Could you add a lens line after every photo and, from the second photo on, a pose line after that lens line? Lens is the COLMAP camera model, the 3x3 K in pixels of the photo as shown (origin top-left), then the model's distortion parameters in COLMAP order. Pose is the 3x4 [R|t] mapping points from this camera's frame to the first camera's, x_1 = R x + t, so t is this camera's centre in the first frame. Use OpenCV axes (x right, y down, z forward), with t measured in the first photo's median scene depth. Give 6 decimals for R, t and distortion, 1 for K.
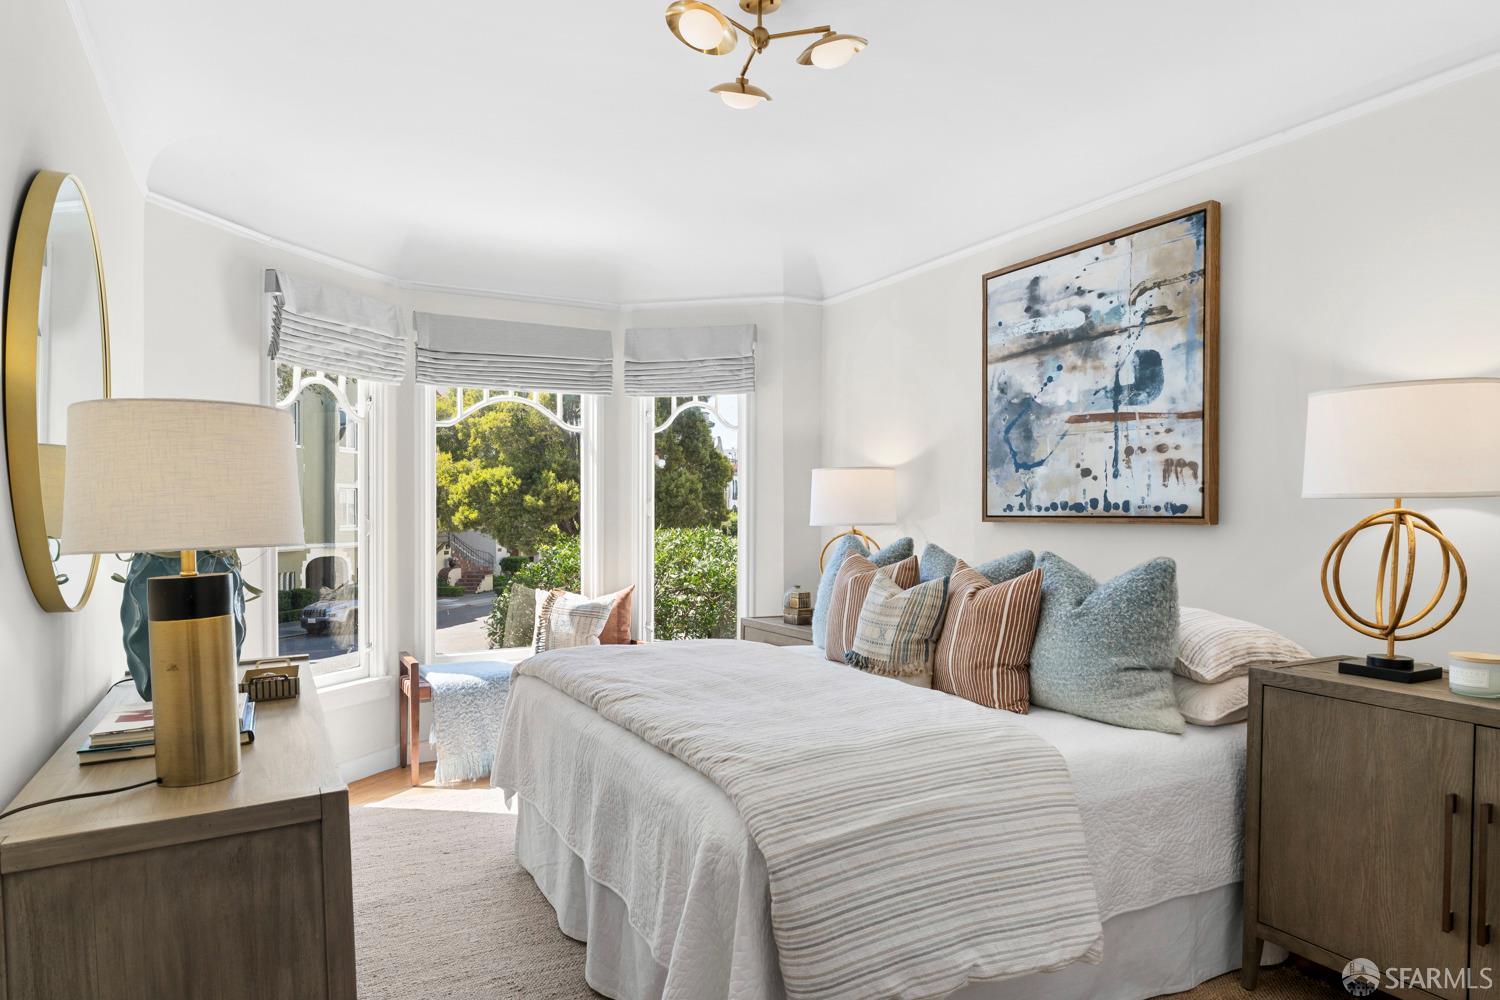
lens RADIAL K [[903.1, 0, 745.0], [0, 903.1, 547.7], [0, 0, 1]] dist [-0.002906, 0.003276]
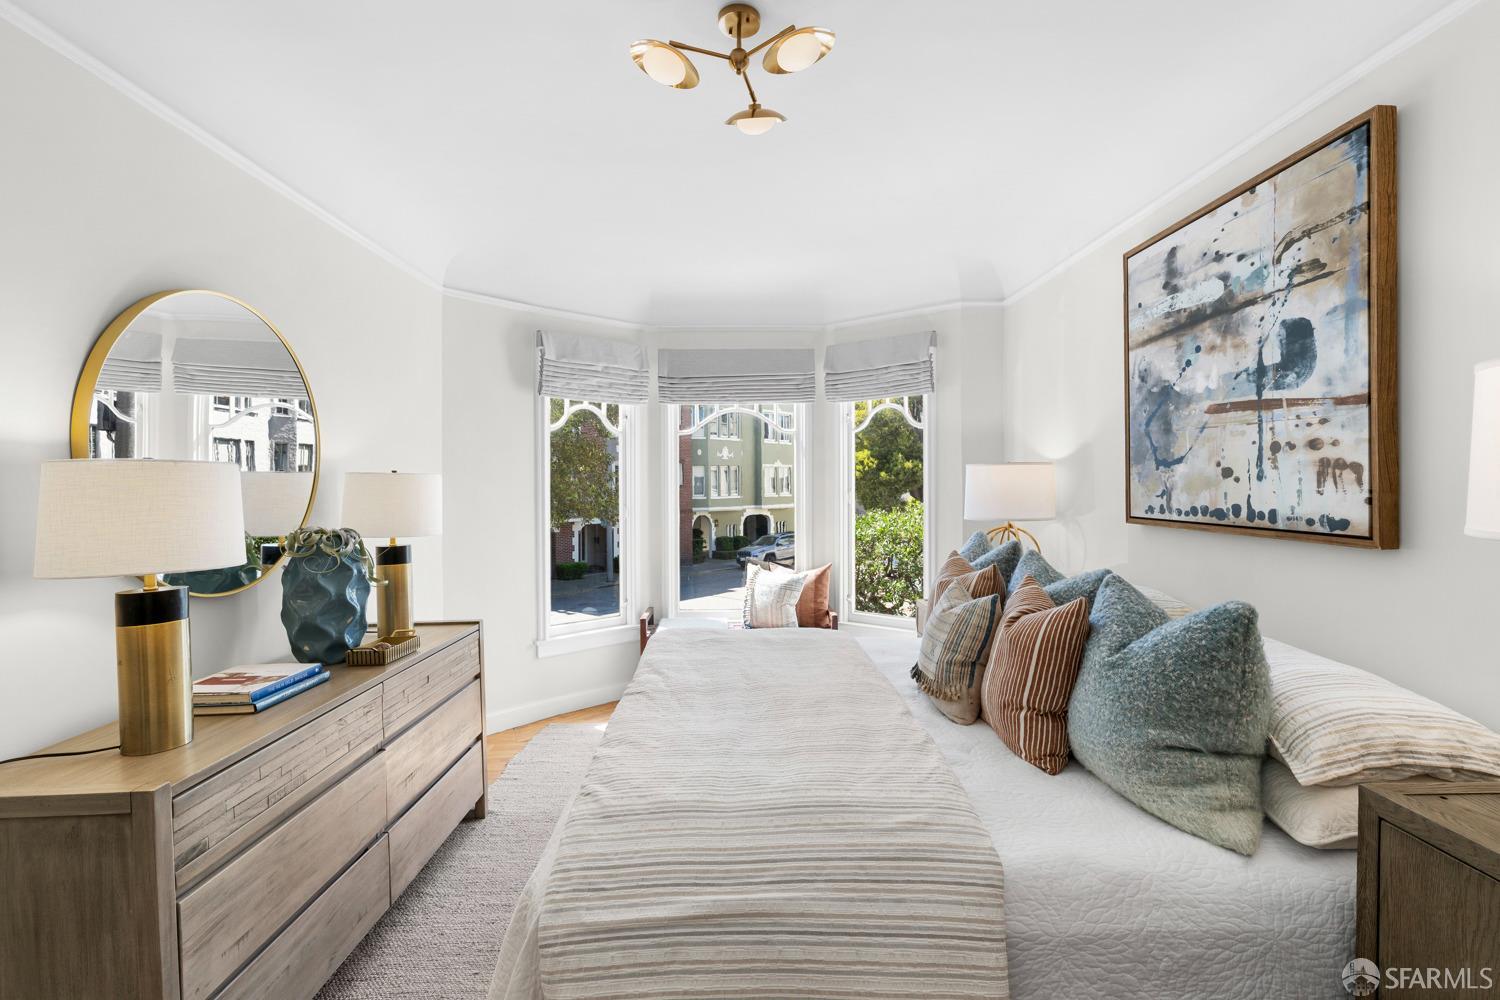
lens RADIAL K [[681.1, 0, 743.4], [0, 681.1, 496.9], [0, 0, 1]] dist [-0.008685, 0.004056]
pose [[0.887432, 0.006014, -0.460900, 0.285339], [-0.013737, 0.999816, -0.013405, -0.048965], [0.460735, 0.018227, 0.887351, 0.255115]]
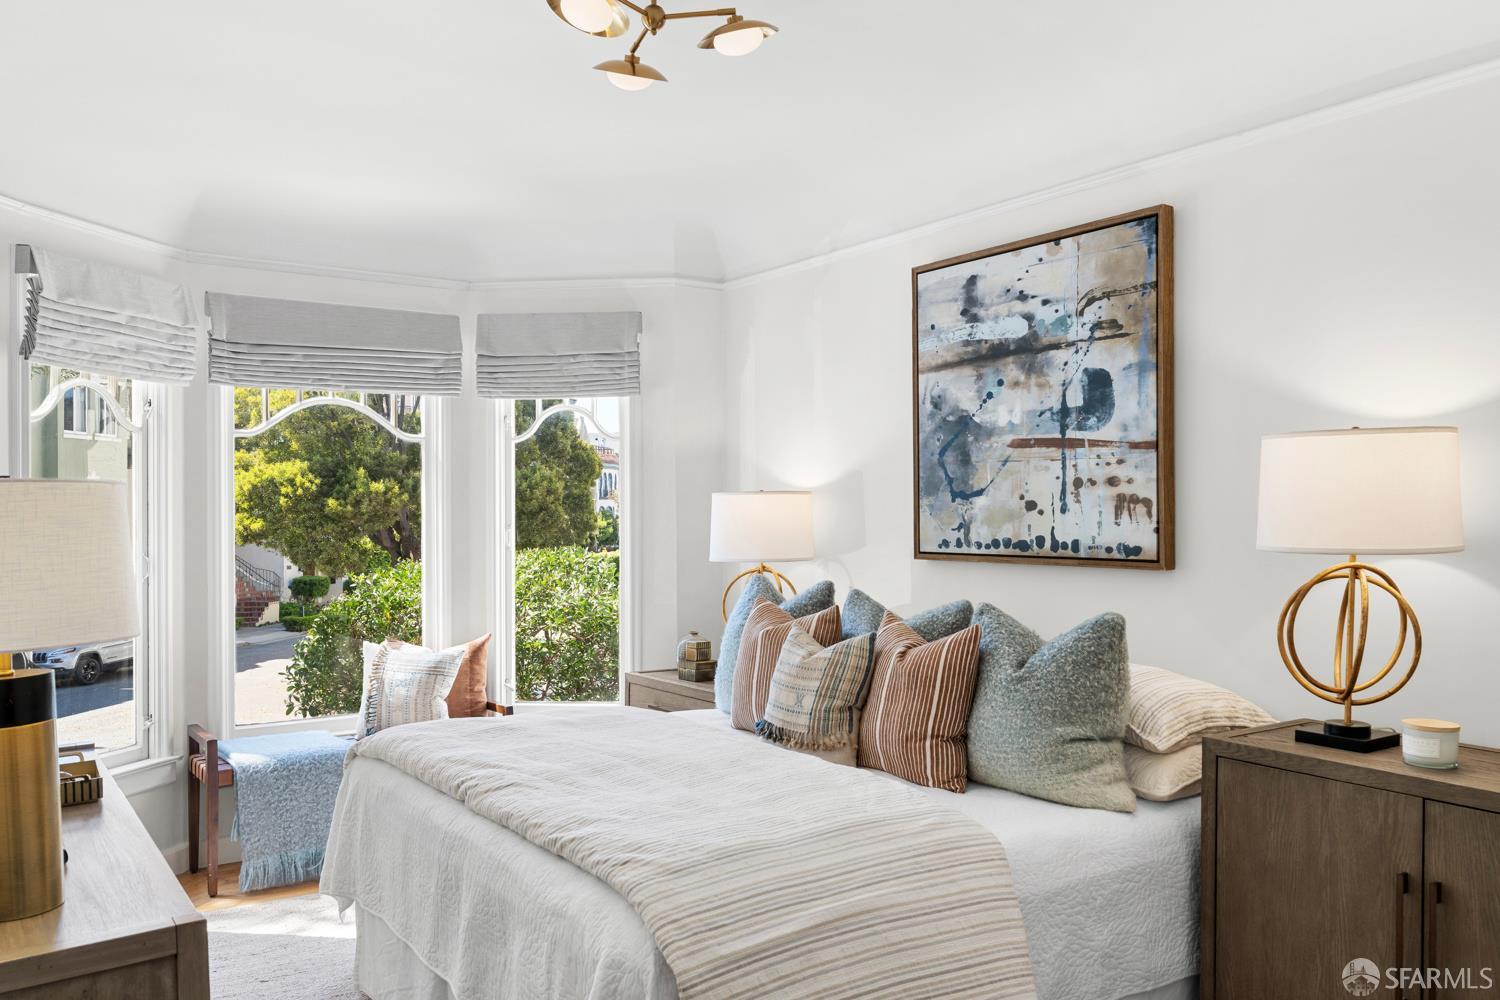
lens RADIAL K [[1170.5, 0, 737.5], [0, 1170.5, 551.7], [0, 0, 1]] dist [-0.001778, 0.009867]
pose [[0.994681, -0.006735, 0.102785, -0.017316], [0.007429, 0.999952, -0.006373, -0.035952], [-0.102737, 0.007103, 0.994683, -0.087977]]
